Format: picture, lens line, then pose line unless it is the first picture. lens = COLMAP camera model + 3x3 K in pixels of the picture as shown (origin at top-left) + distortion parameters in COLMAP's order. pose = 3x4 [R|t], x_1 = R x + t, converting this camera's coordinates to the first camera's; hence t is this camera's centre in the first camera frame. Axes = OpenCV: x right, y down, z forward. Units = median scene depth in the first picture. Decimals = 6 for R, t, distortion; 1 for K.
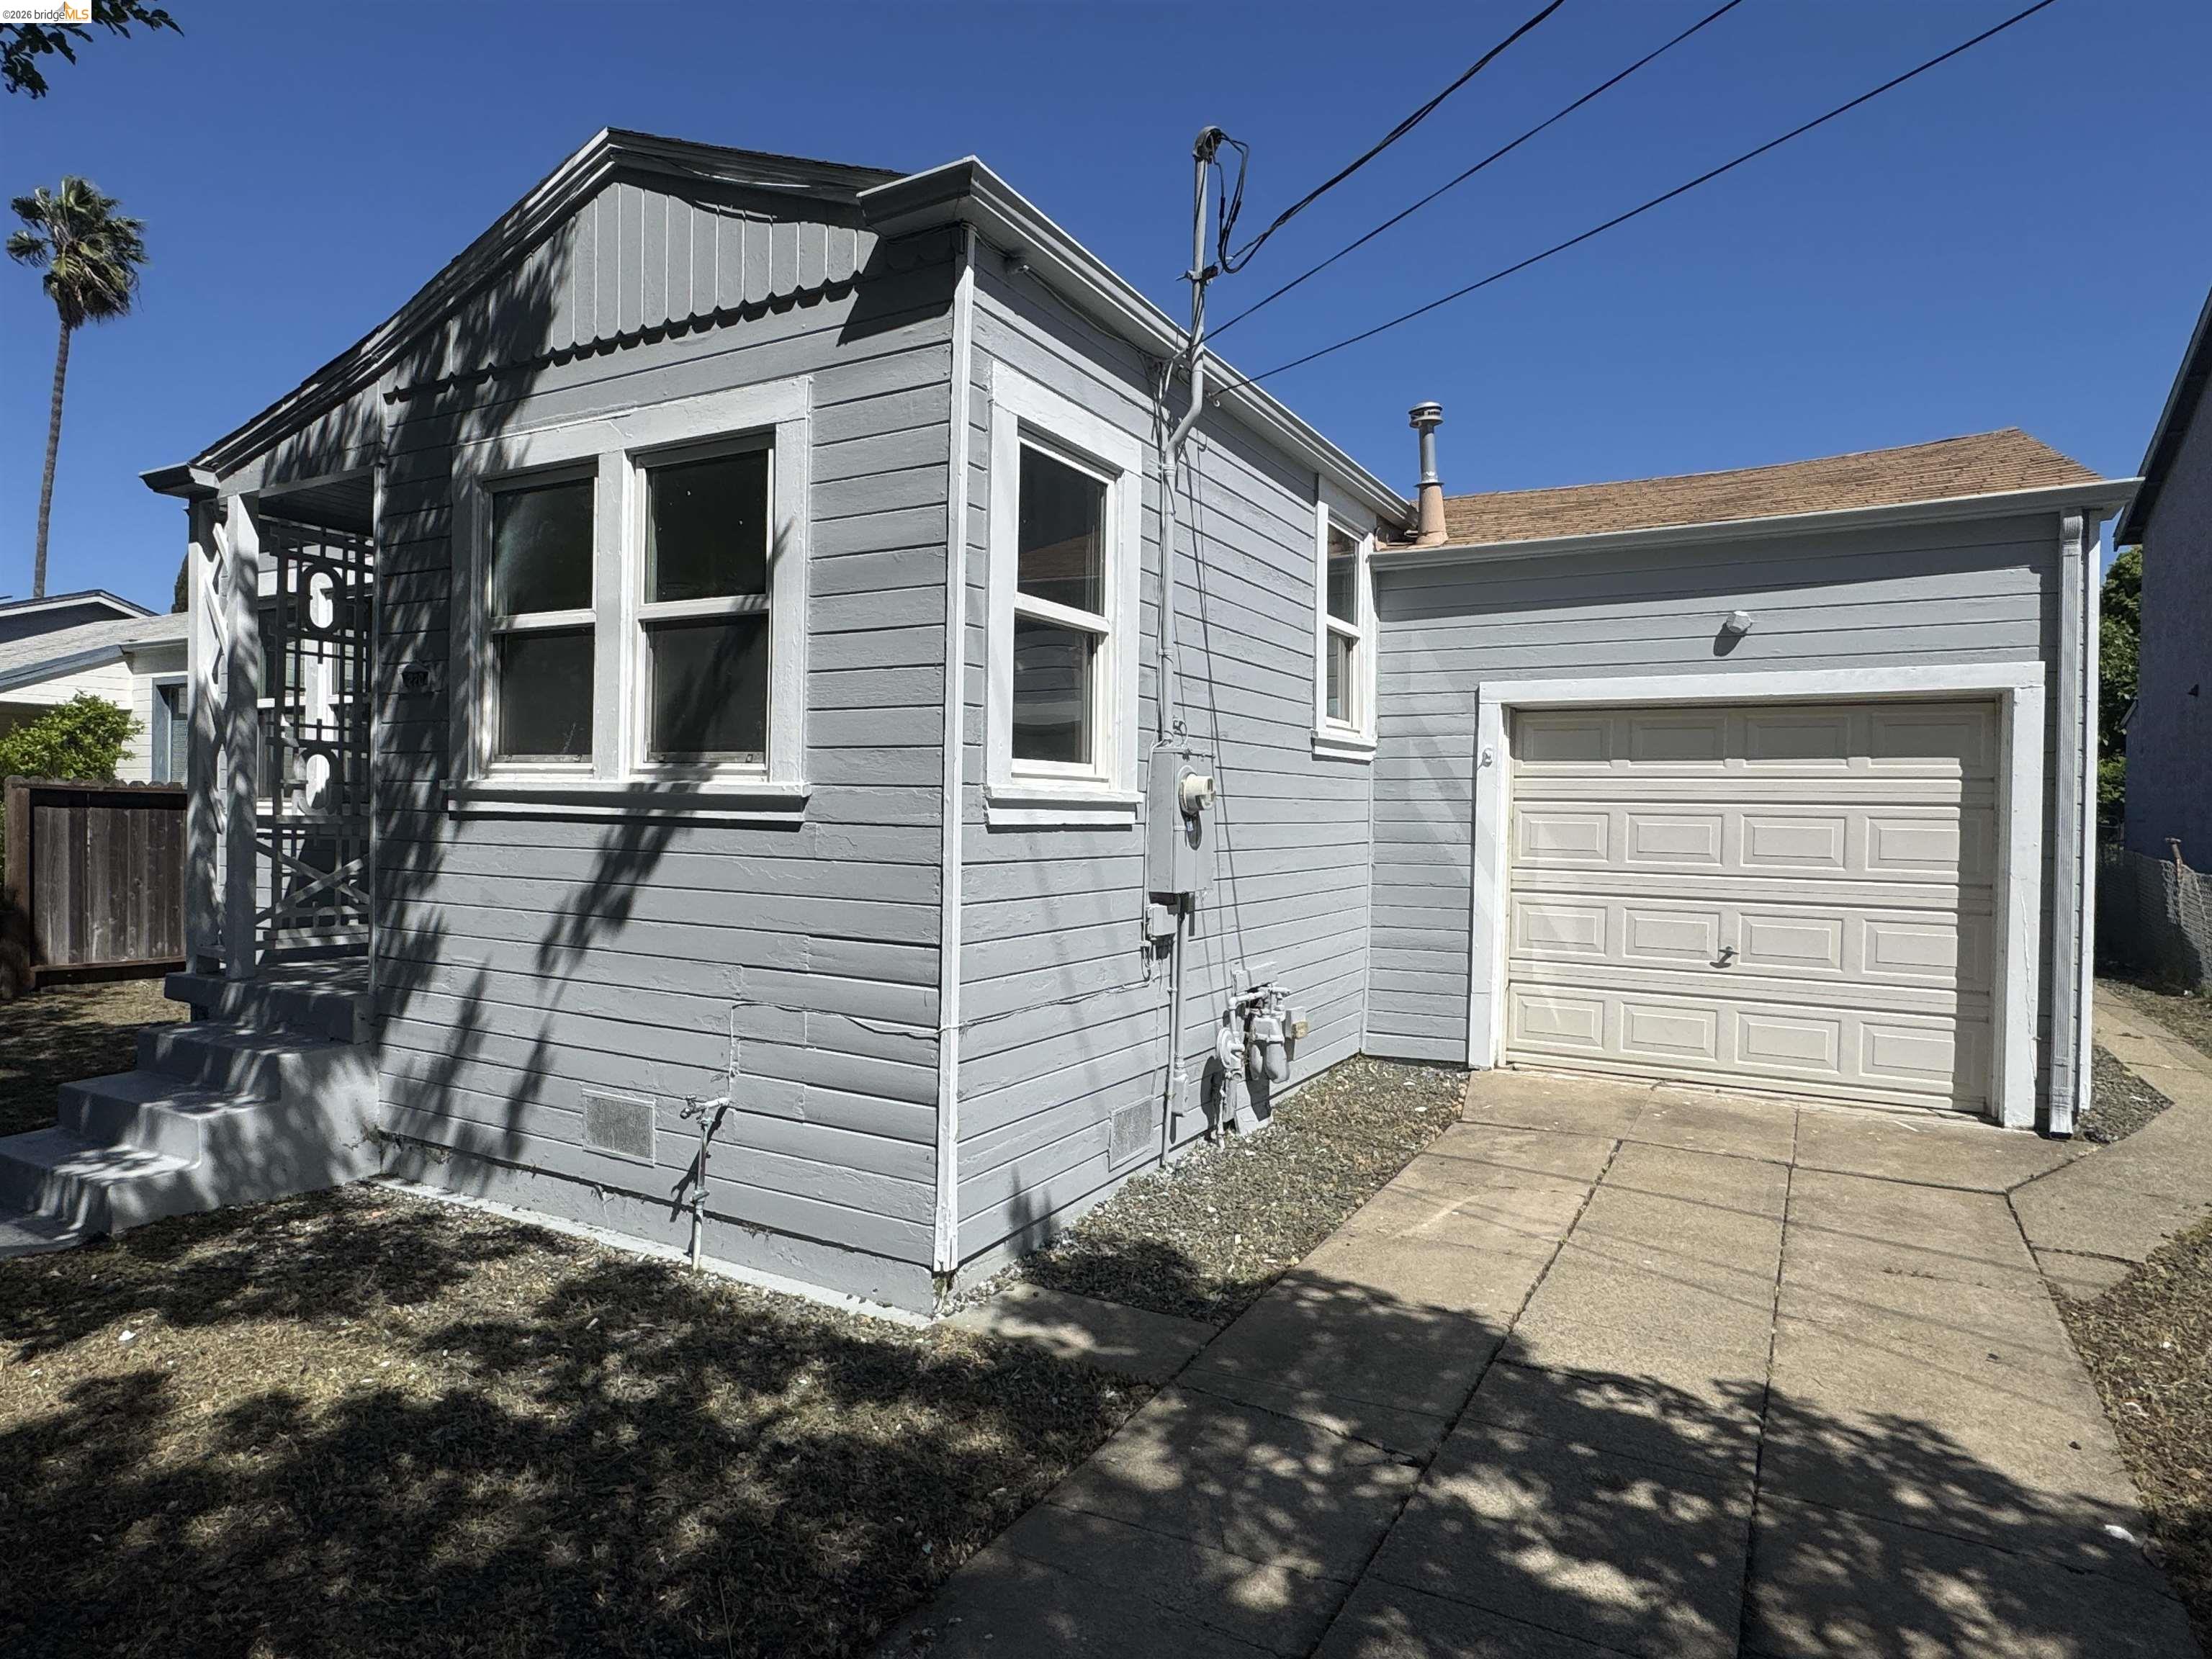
lens RADIAL K [[1299.1, 0, 1099.4], [0, 1299.1, 827.4], [0, 0, 1]] dist [-0.013152, -0.002974]
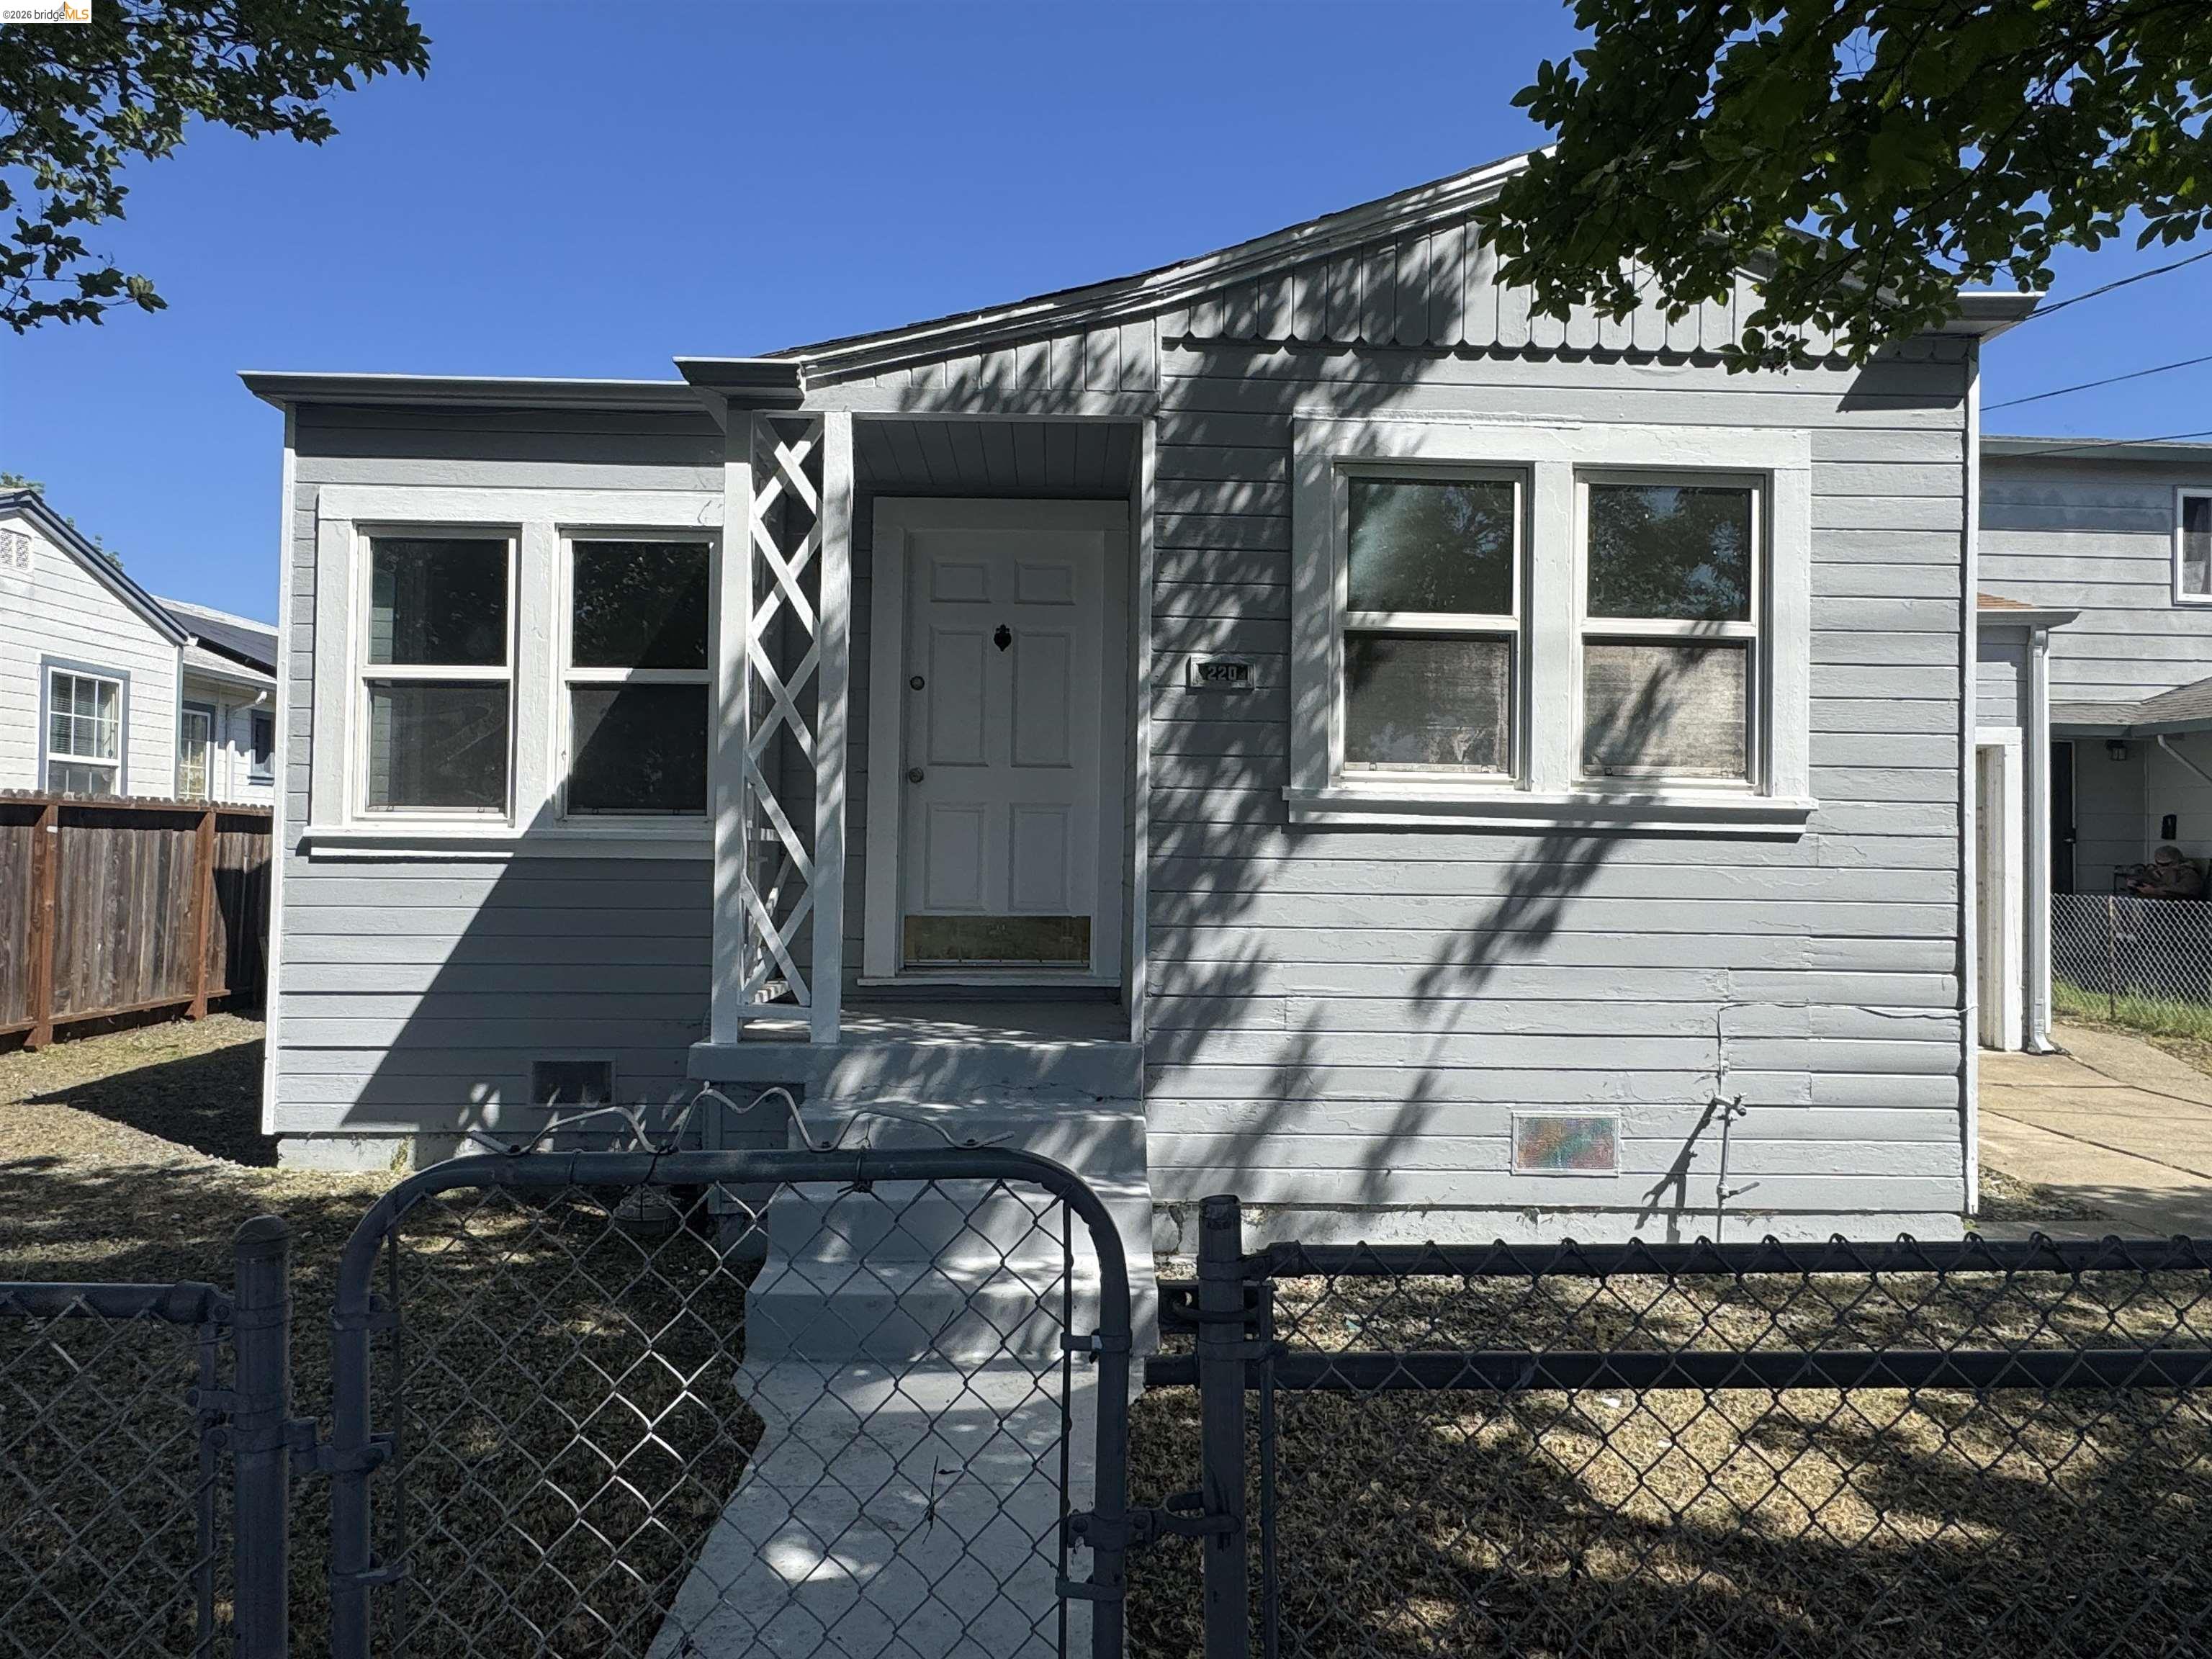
lens RADIAL K [[1342.4, 0, 1113.0], [0, 1342.4, 826.7], [0, 0, 1]] dist [-0.009753, 0.003795]
pose [[0.855865, 0.003674, 0.517186, -1.138068], [0.007097, 0.999797, -0.018847, 0.006260], [-0.517150, 0.019800, 0.855666, 0.286020]]
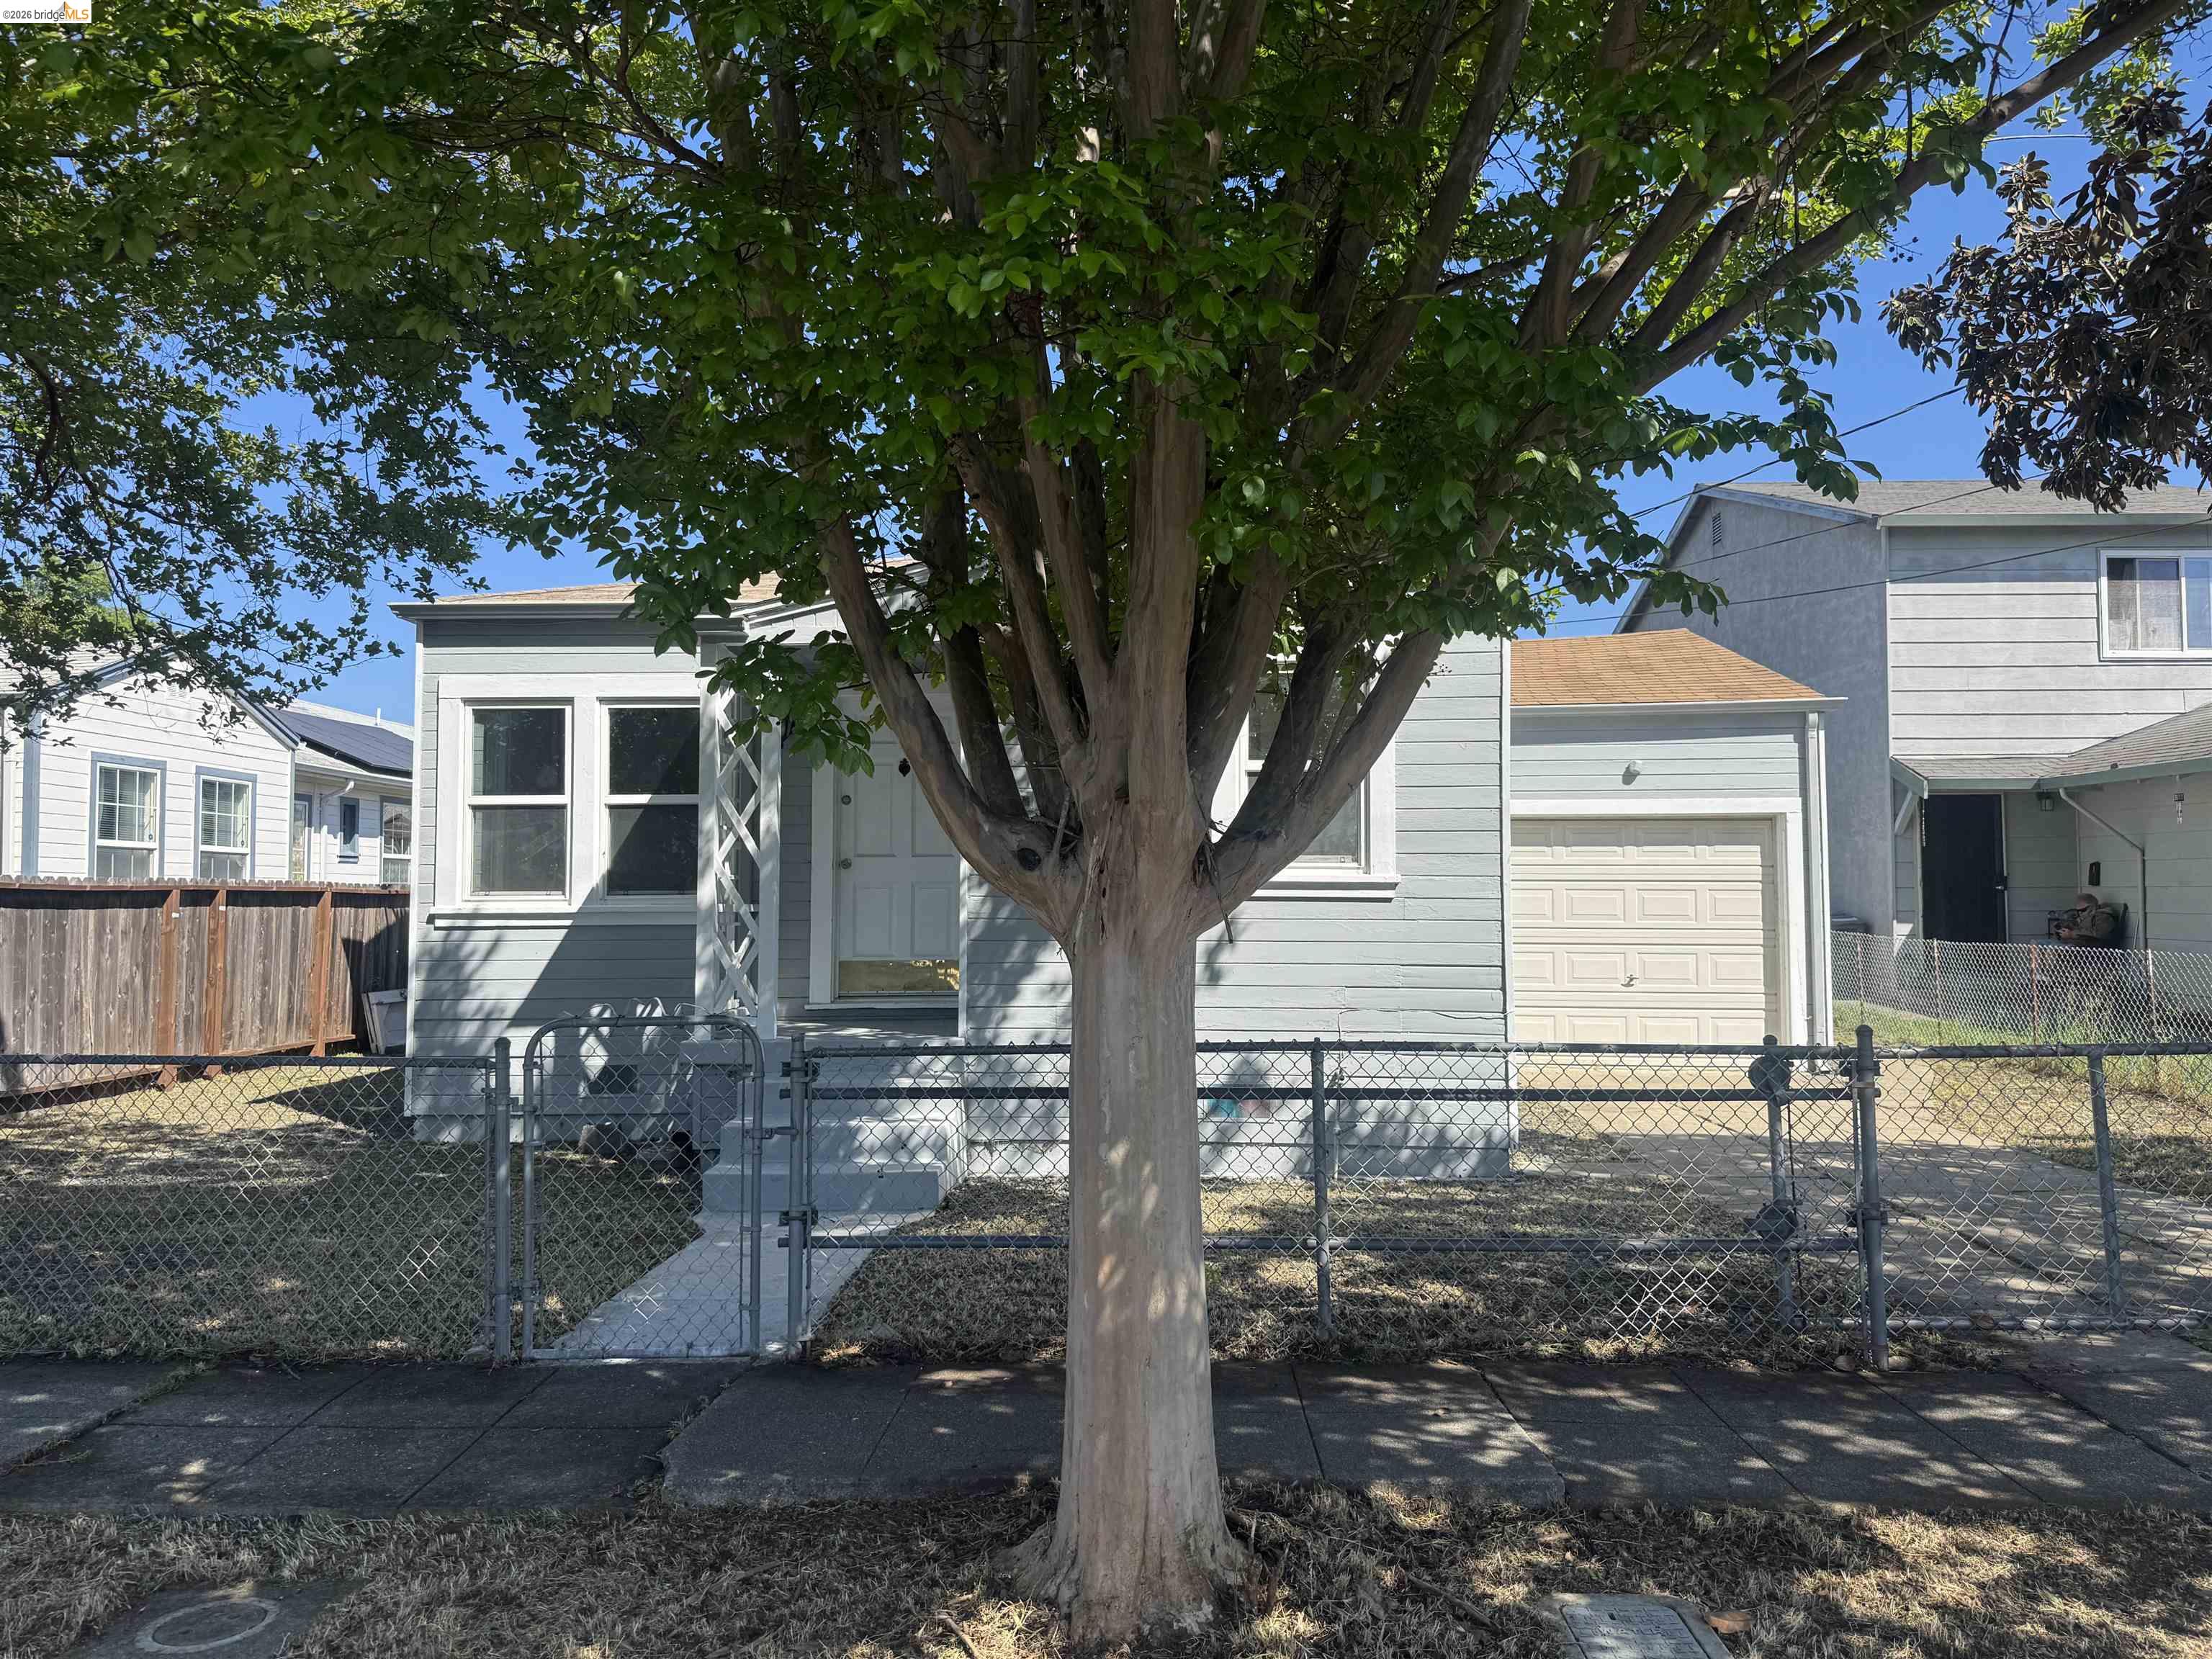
lens RADIAL K [[1529.6, 0, 1109.6], [0, 1529.6, 848.4], [0, 0, 1]] dist [0.026820, -0.004202]
pose [[0.894628, -0.001455, 0.446810, -1.243091], [0.021525, 0.998974, -0.039847, 0.002196], [-0.446293, 0.045266, 0.893741, -0.519232]]
